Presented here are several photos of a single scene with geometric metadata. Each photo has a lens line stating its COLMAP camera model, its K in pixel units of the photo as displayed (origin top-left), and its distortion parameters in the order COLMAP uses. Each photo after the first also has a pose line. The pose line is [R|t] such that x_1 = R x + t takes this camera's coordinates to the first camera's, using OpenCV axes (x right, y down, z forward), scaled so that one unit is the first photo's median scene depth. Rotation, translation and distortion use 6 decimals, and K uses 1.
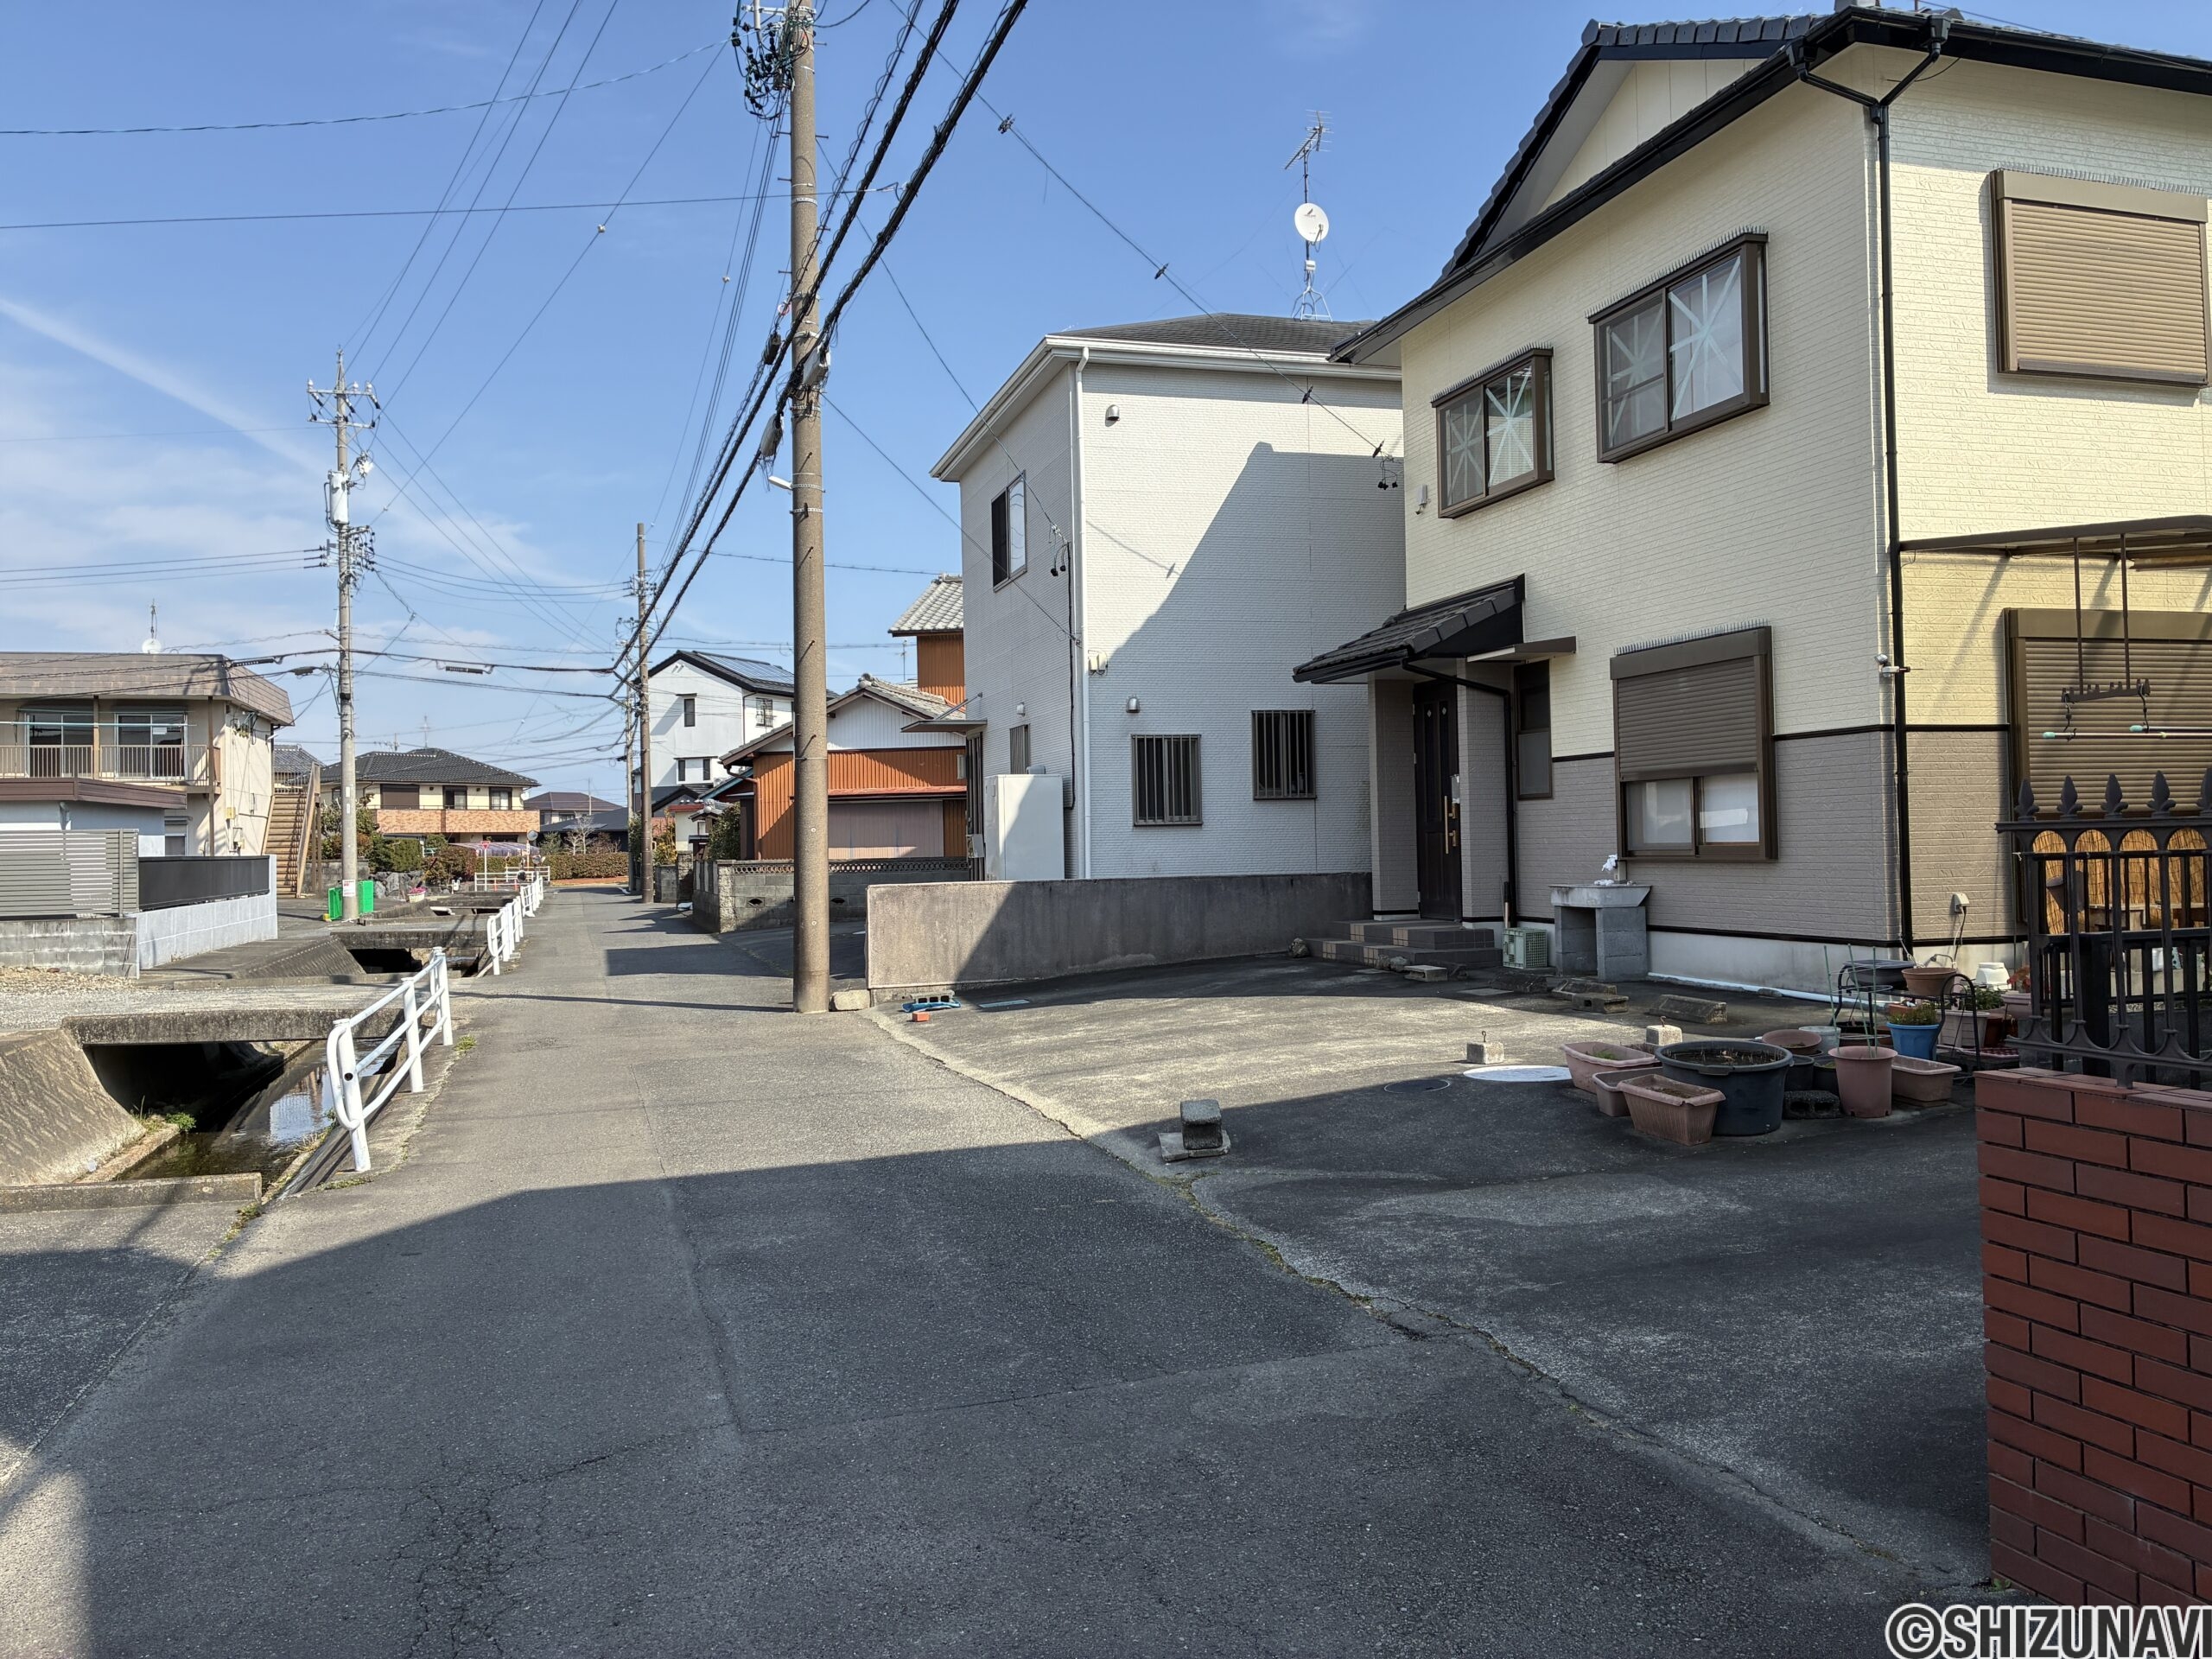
lens RADIAL K [[1698.2, 0, 1094.3], [0, 1698.2, 811.9], [0, 0, 1]] dist [0.053466, -0.046248]
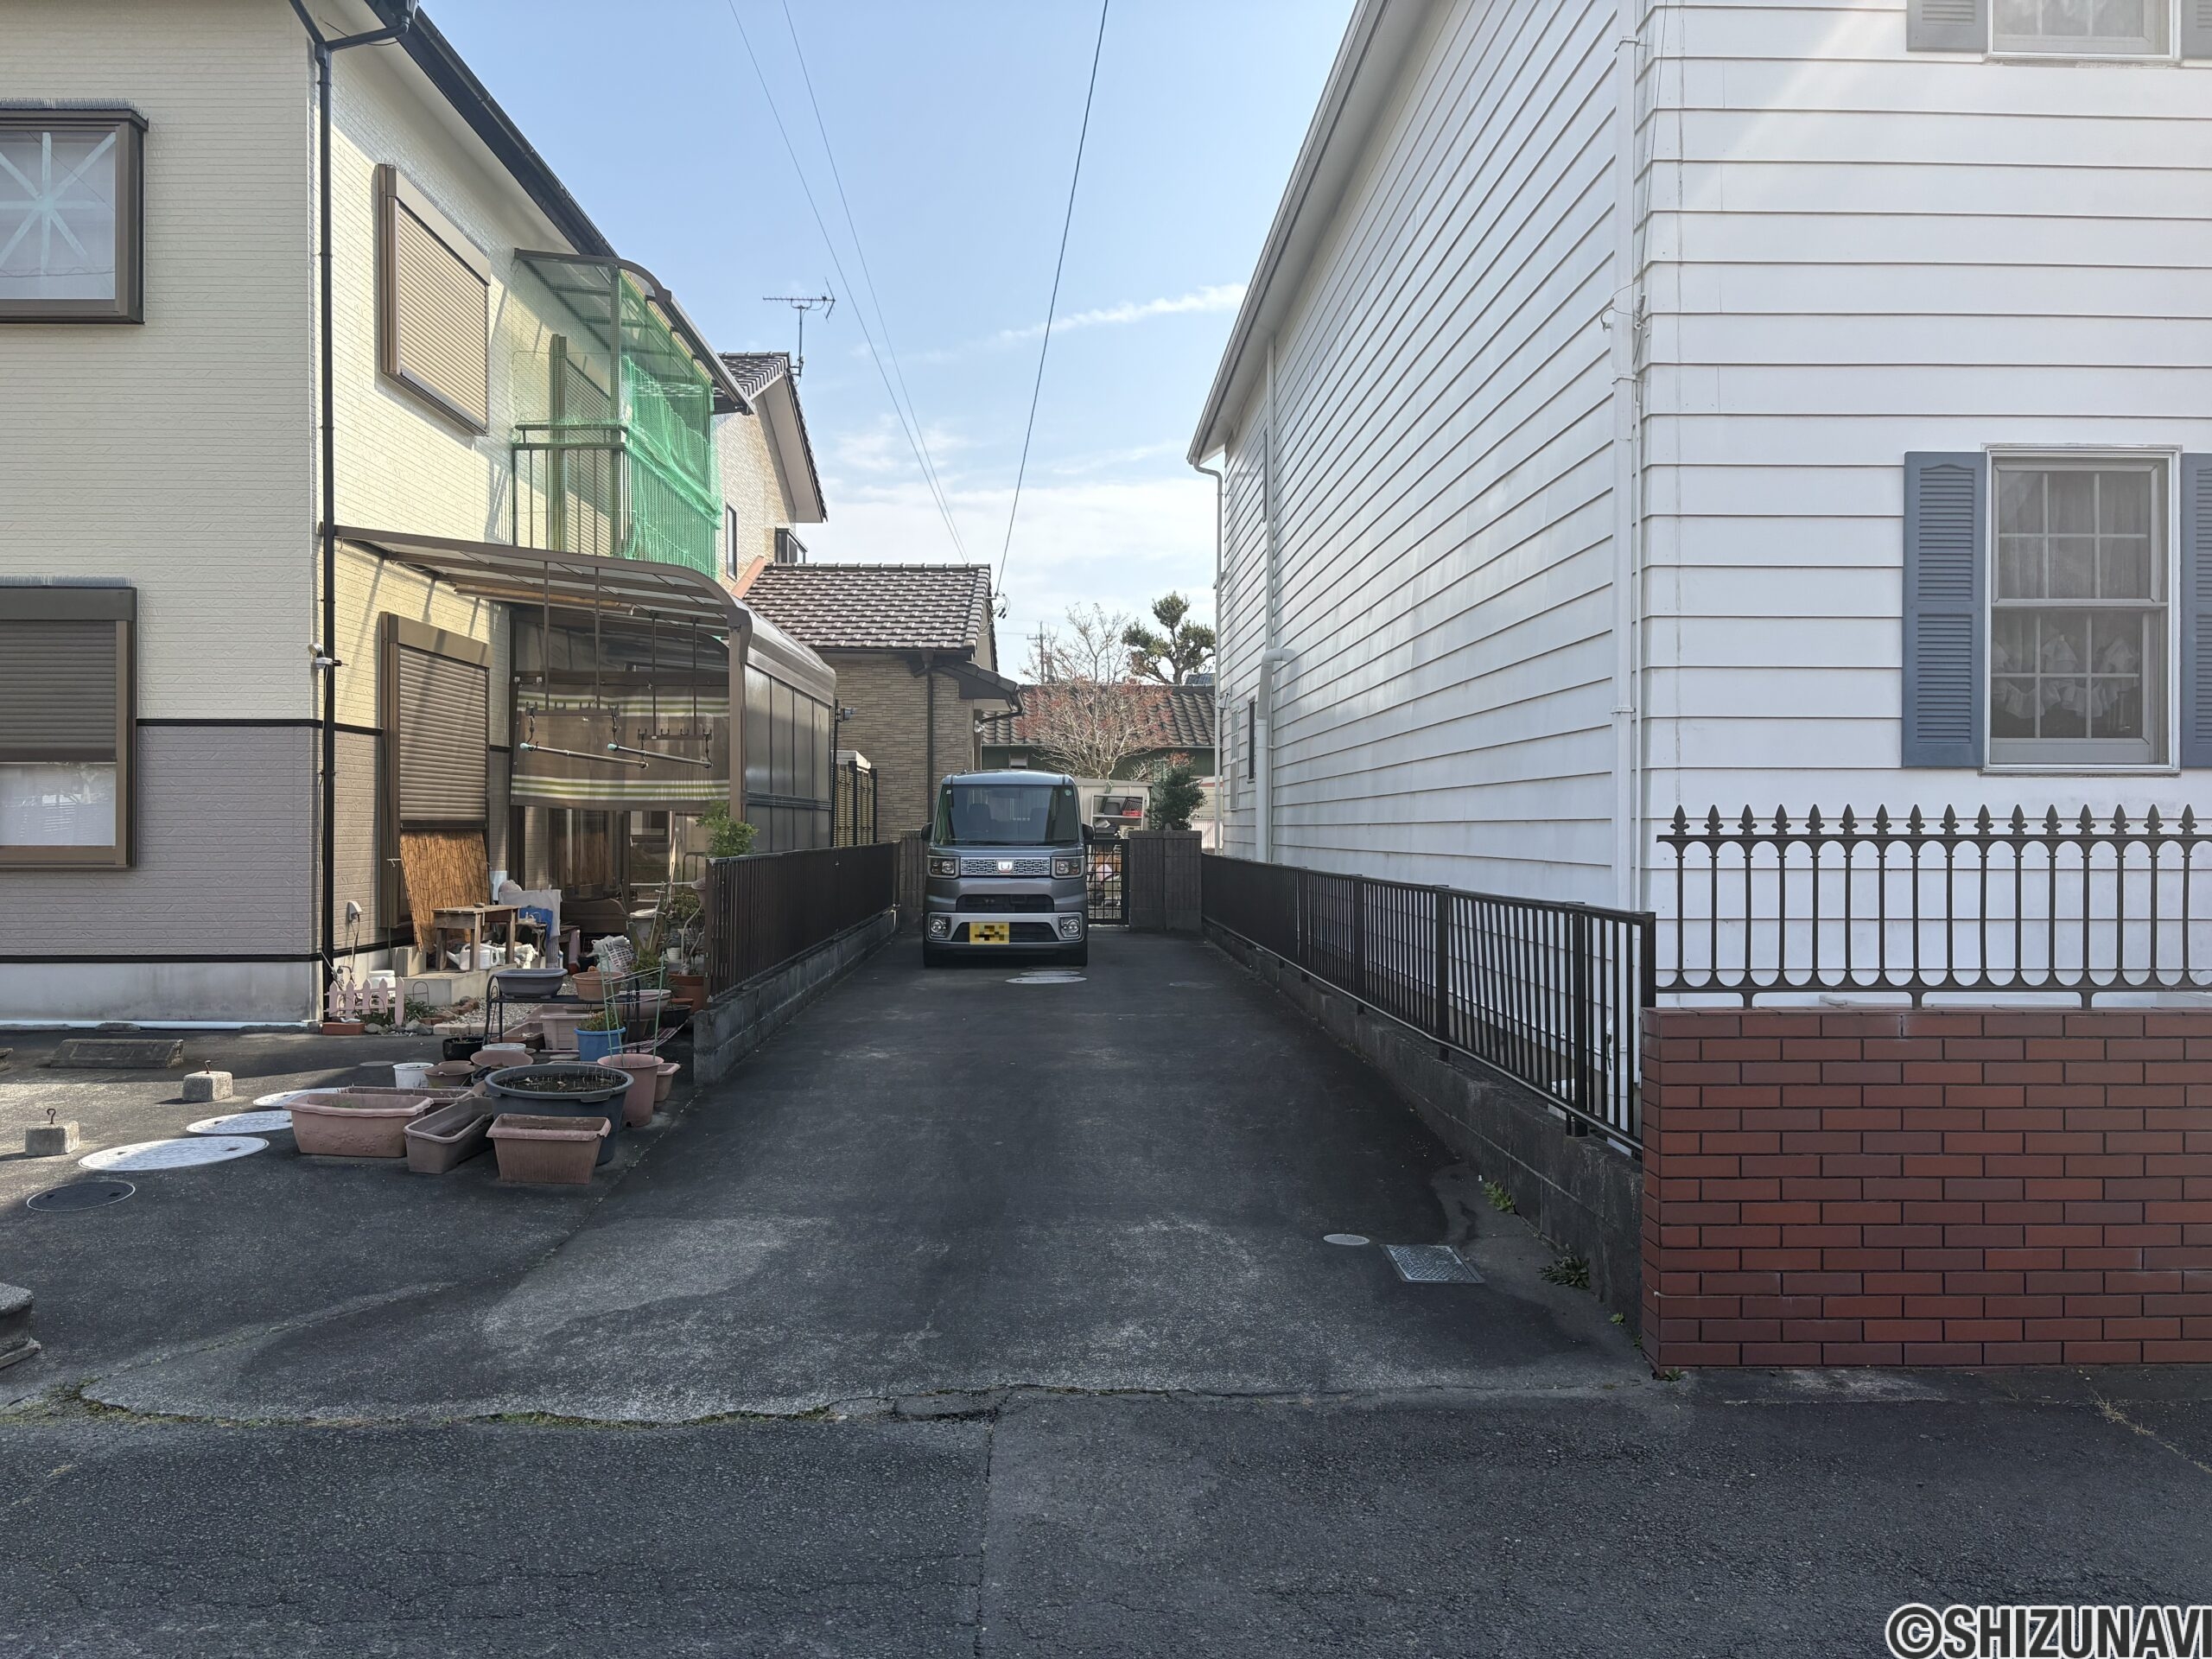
lens RADIAL K [[1684.2, 0, 1098.2], [0, 1684.2, 842.2], [0, 0, 1]] dist [0.013288, -0.009173]
pose [[0.255793, 0.014302, 0.966626, -0.620724], [-0.024357, 0.999668, -0.008345, 0.024512], [-0.966425, -0.021409, 0.256057, 0.733350]]
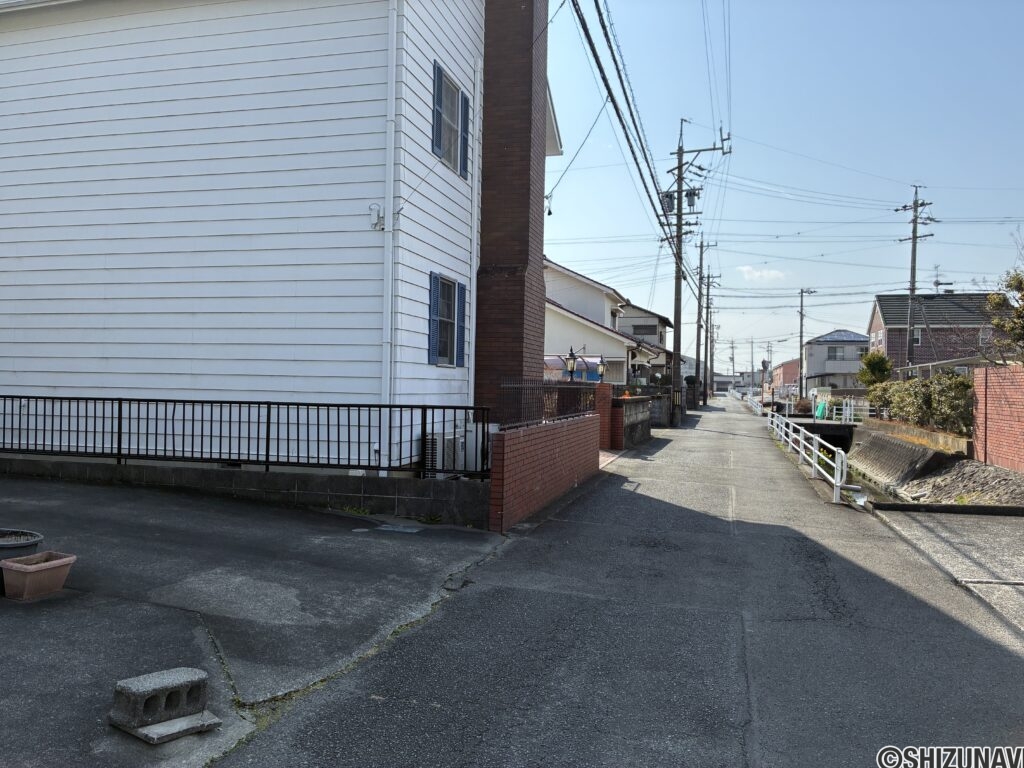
lens RADIAL K [[786.1, 0, 507.3], [0, 786.1, 383.9], [0, 0, 1]] dist [0.053466, -0.046248]
pose [[-0.844210, 0.001617, 0.536010, -0.489576], [-0.013766, 0.999600, -0.024696, 0.040141], [-0.535836, -0.028227, -0.843850, 1.965849]]
